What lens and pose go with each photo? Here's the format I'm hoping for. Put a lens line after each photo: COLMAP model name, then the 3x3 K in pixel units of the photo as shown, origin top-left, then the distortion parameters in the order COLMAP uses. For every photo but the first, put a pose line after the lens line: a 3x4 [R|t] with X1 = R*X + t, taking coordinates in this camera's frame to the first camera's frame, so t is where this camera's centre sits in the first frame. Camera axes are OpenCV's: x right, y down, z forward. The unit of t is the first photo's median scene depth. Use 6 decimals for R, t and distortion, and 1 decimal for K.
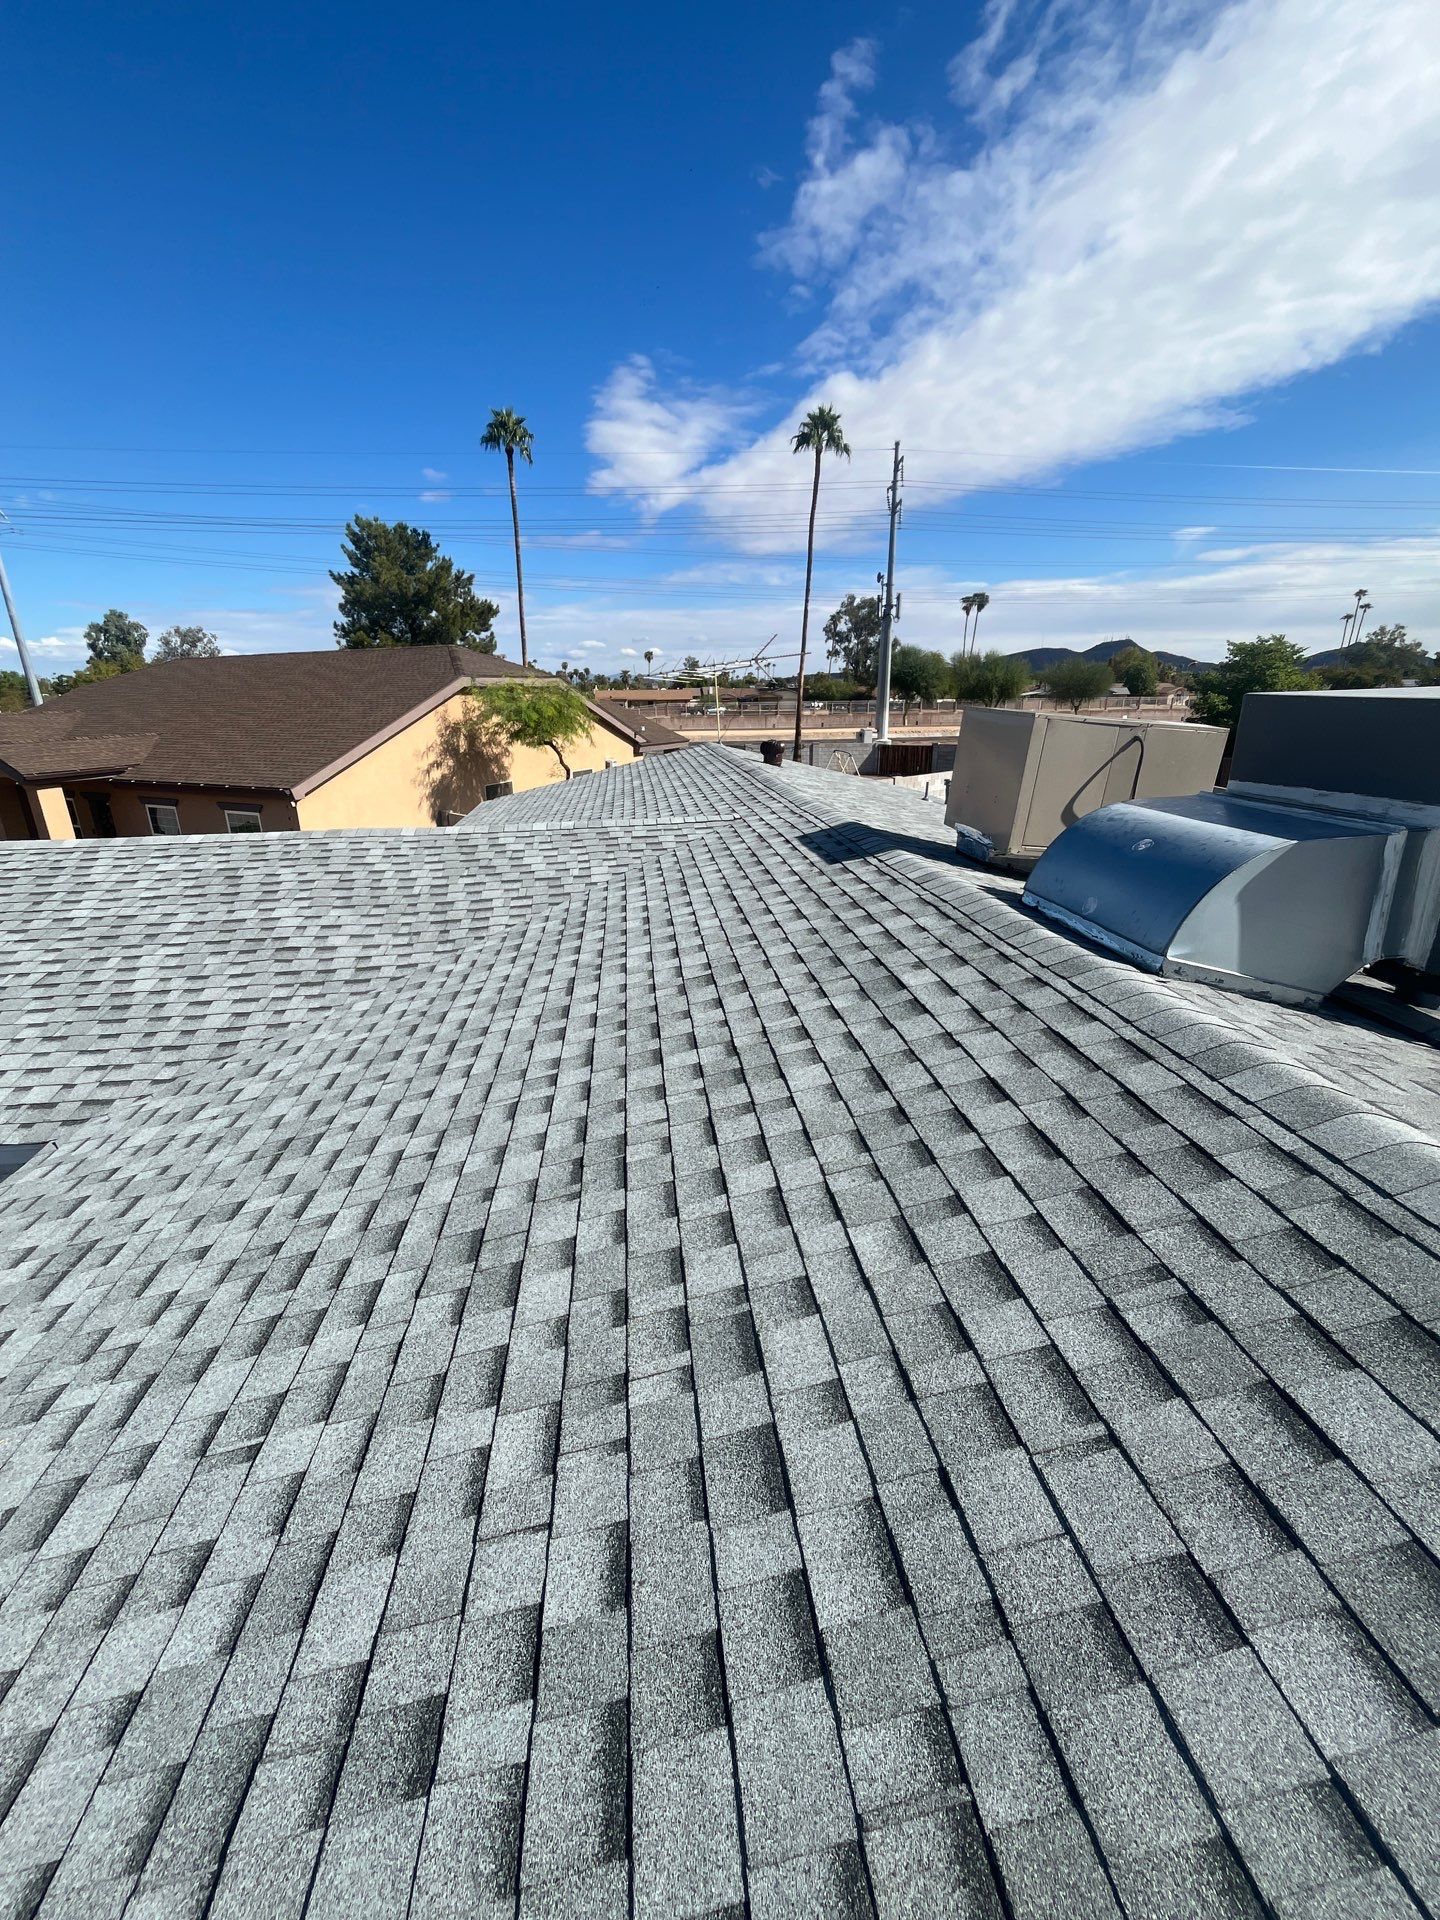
lens RADIAL K [[778.3, 0, 719.8], [0, 778.3, 953.0], [0, 0, 1]] dist [-0.002395, 0.000026]
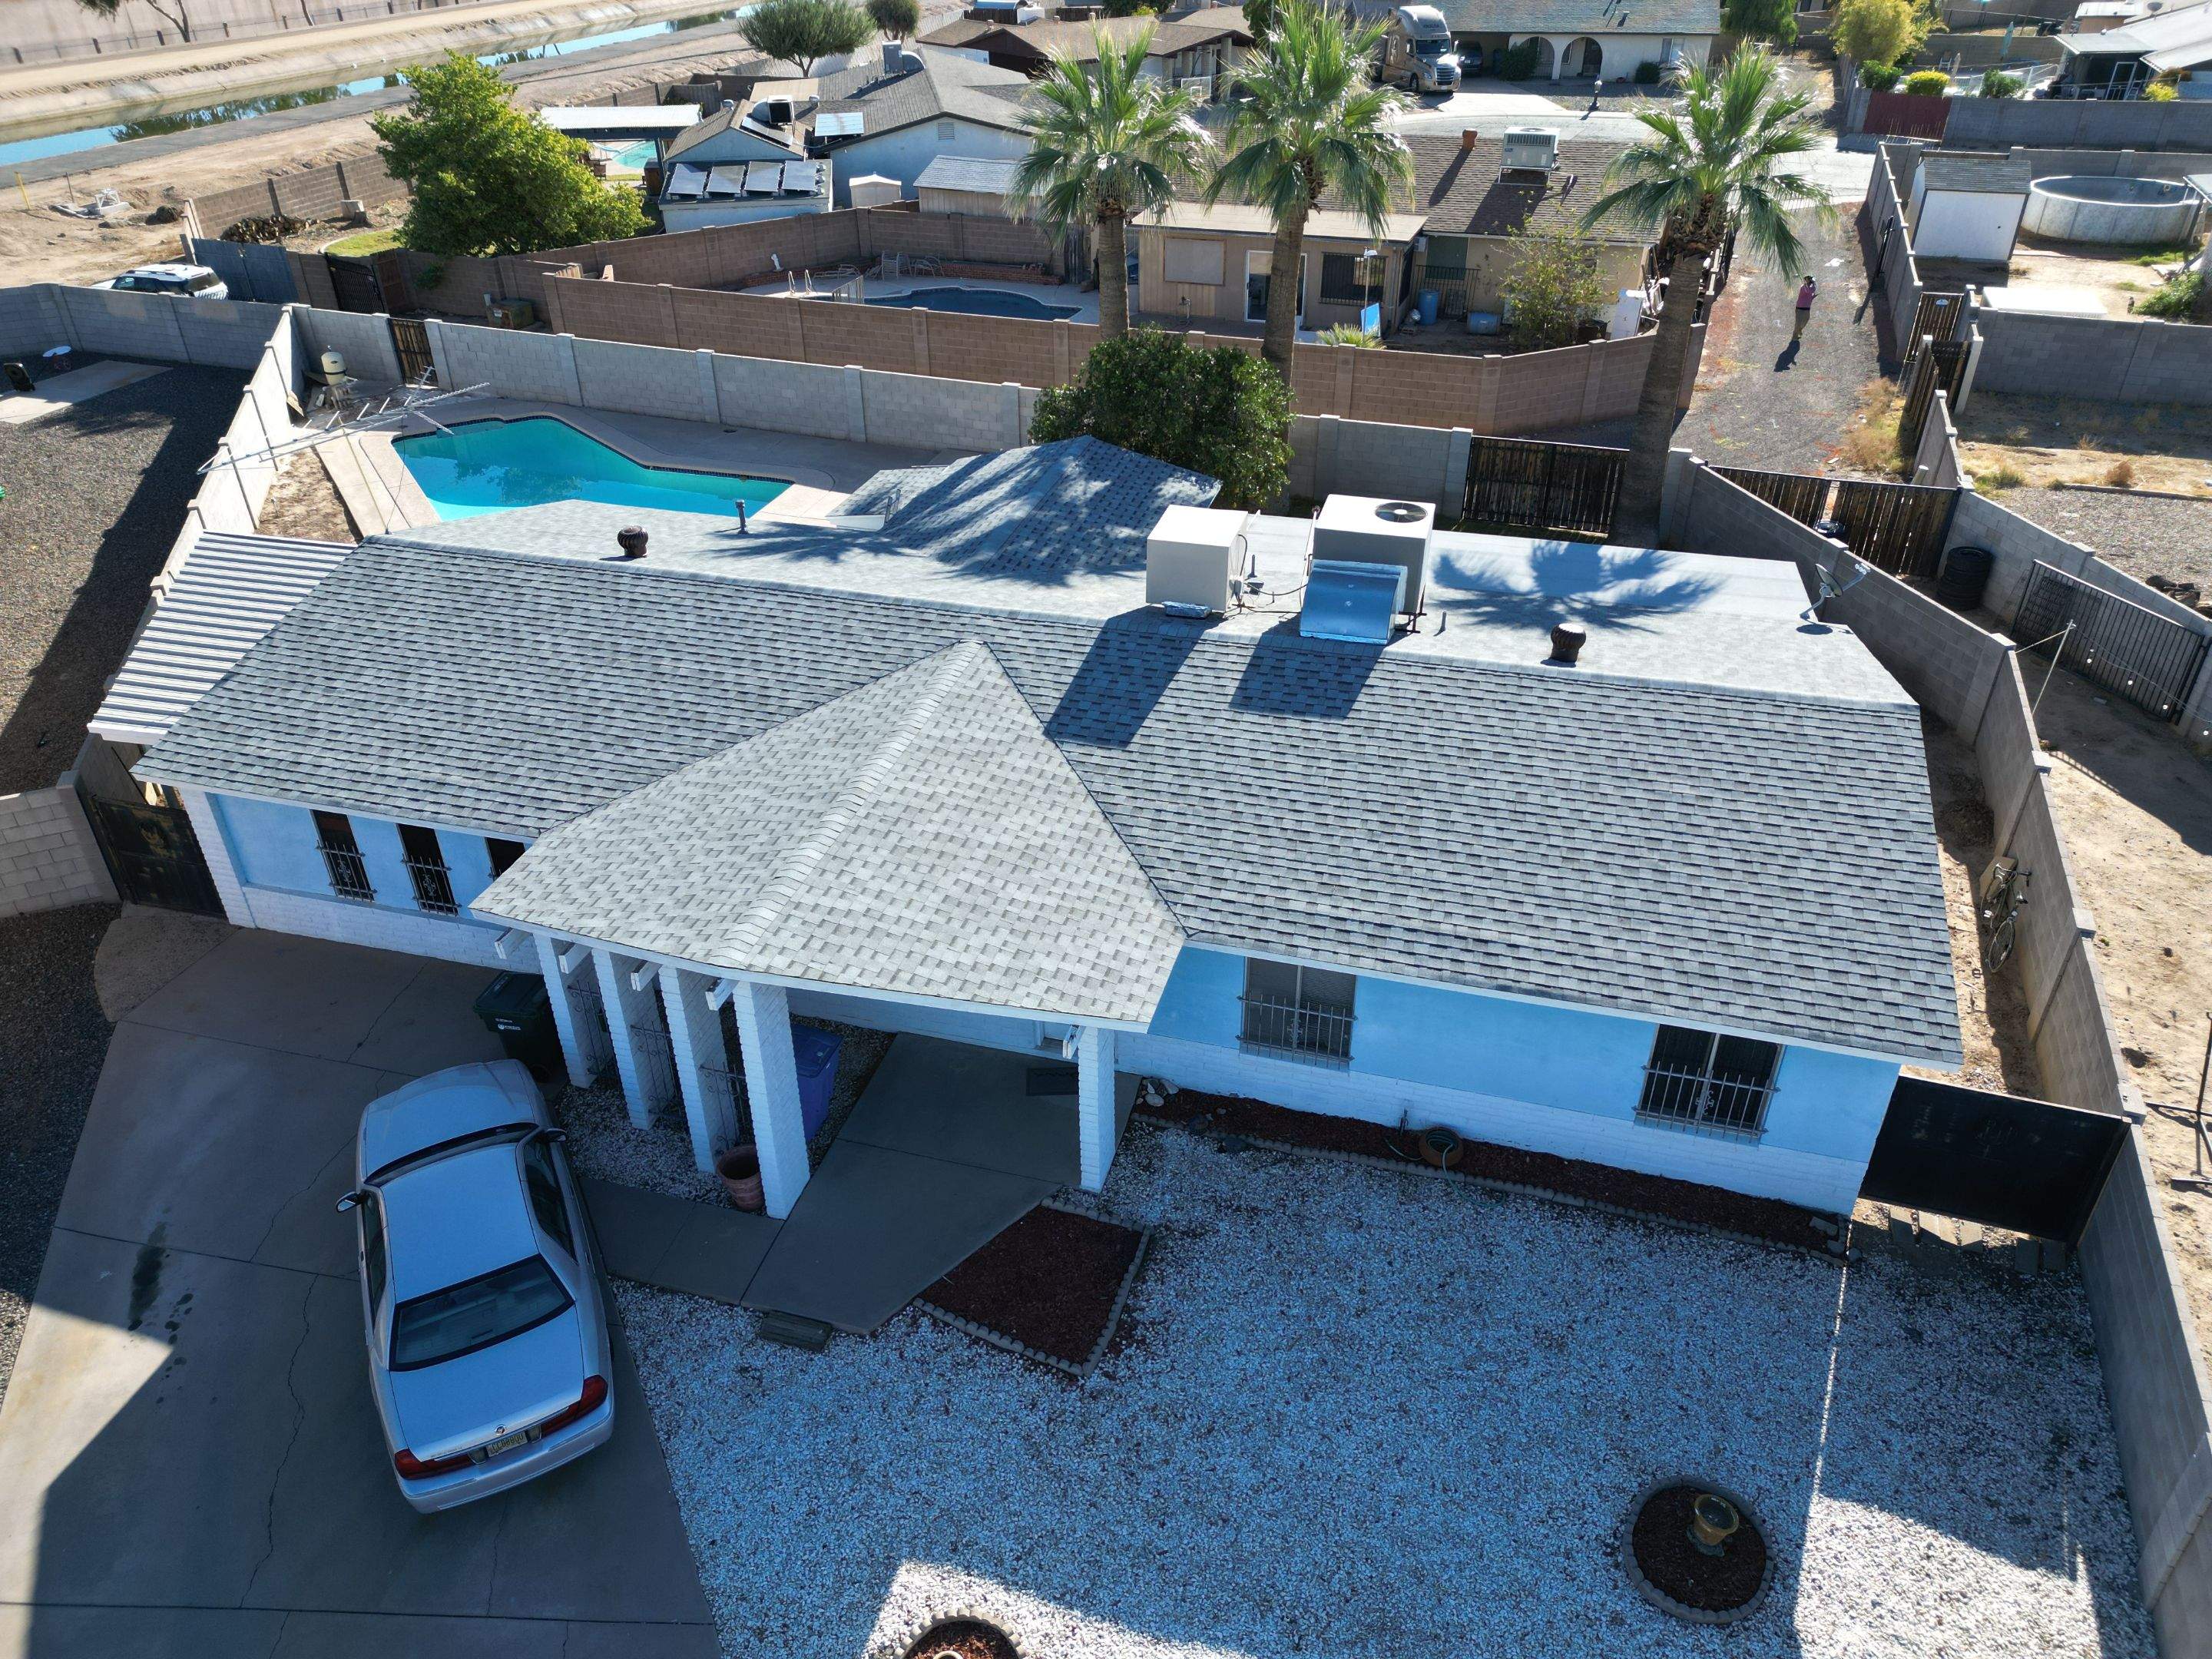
lens RADIAL K [[1541.6, 0, 1106.0], [0, 1541.6, 829.5], [0, 0, 1]] dist [0.071583, -0.065518]
pose [[0.380645, -0.488349, 0.785255, -1.696578], [0.298055, 0.868653, 0.395734, -0.703959], [-0.875370, 0.083415, 0.476203, -0.311057]]
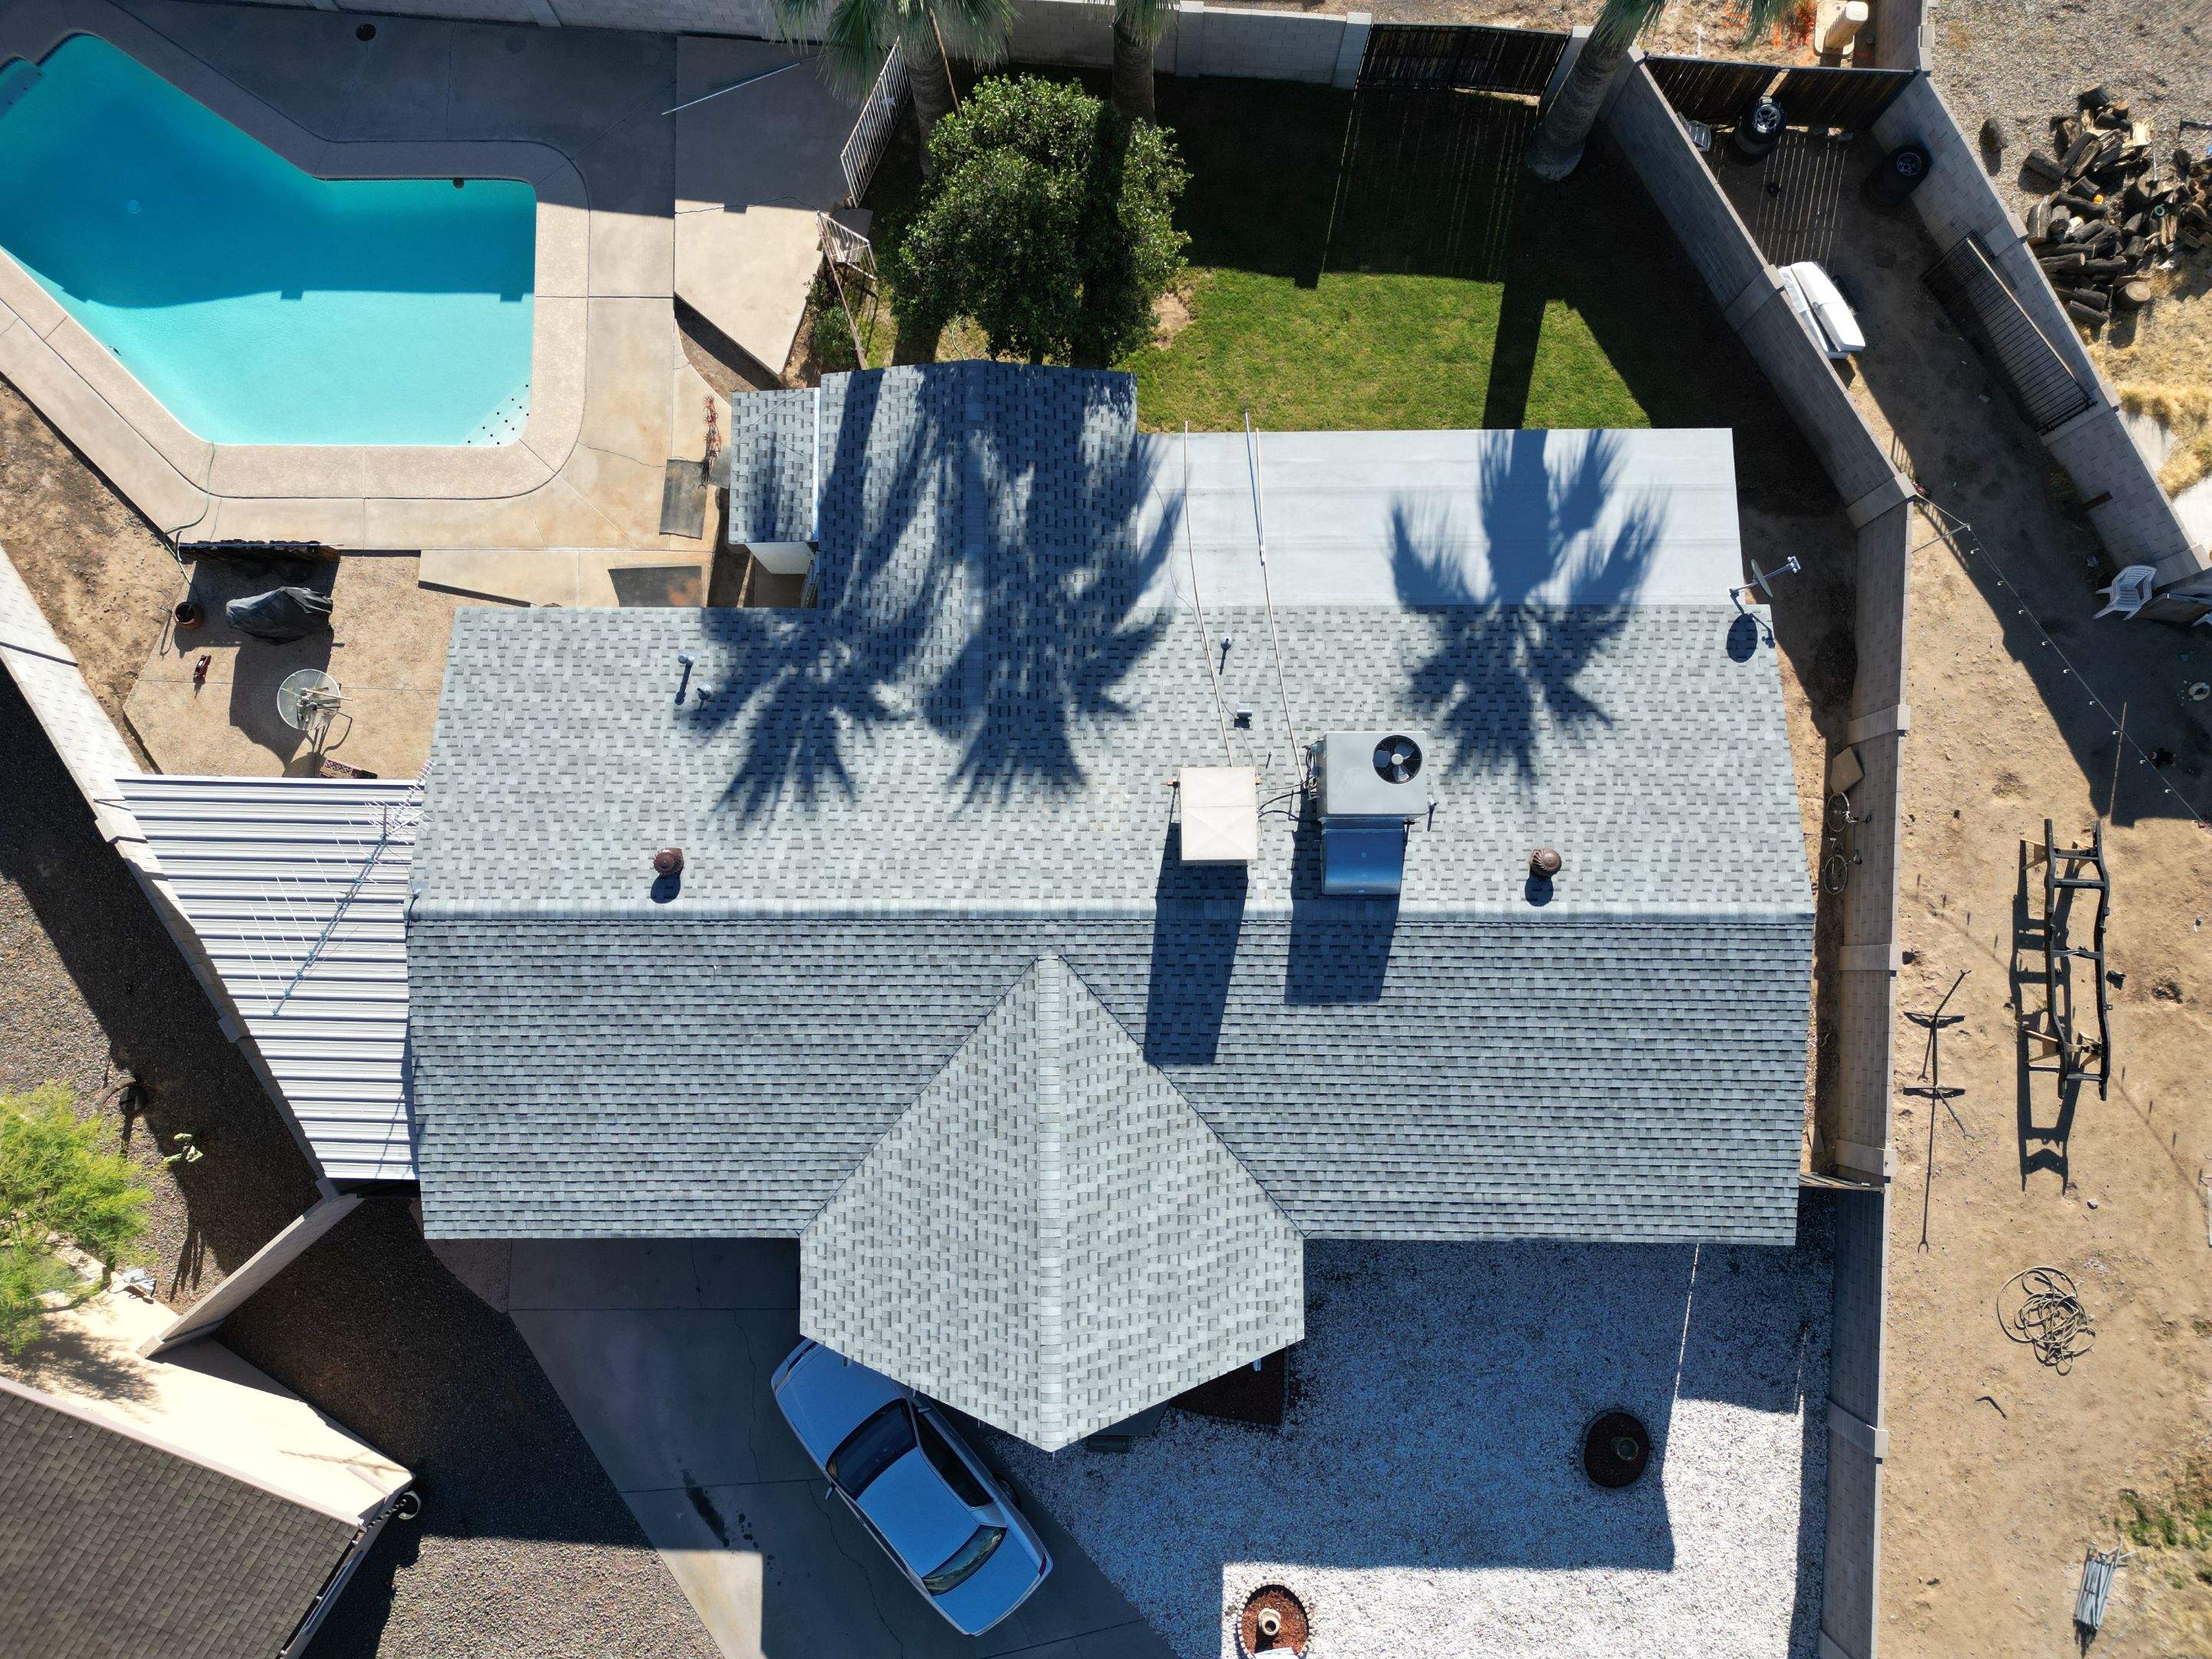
lens RADIAL K [[1539.3, 0, 1108.4], [0, 1539.3, 821.0], [0, 0, 1]] dist [0.039670, 0.000355]
pose [[0.116905, -0.986991, 0.110372, -0.023840], [0.326686, 0.143166, 0.934227, -2.415577], [-0.937875, -0.073159, 0.339173, -0.062360]]
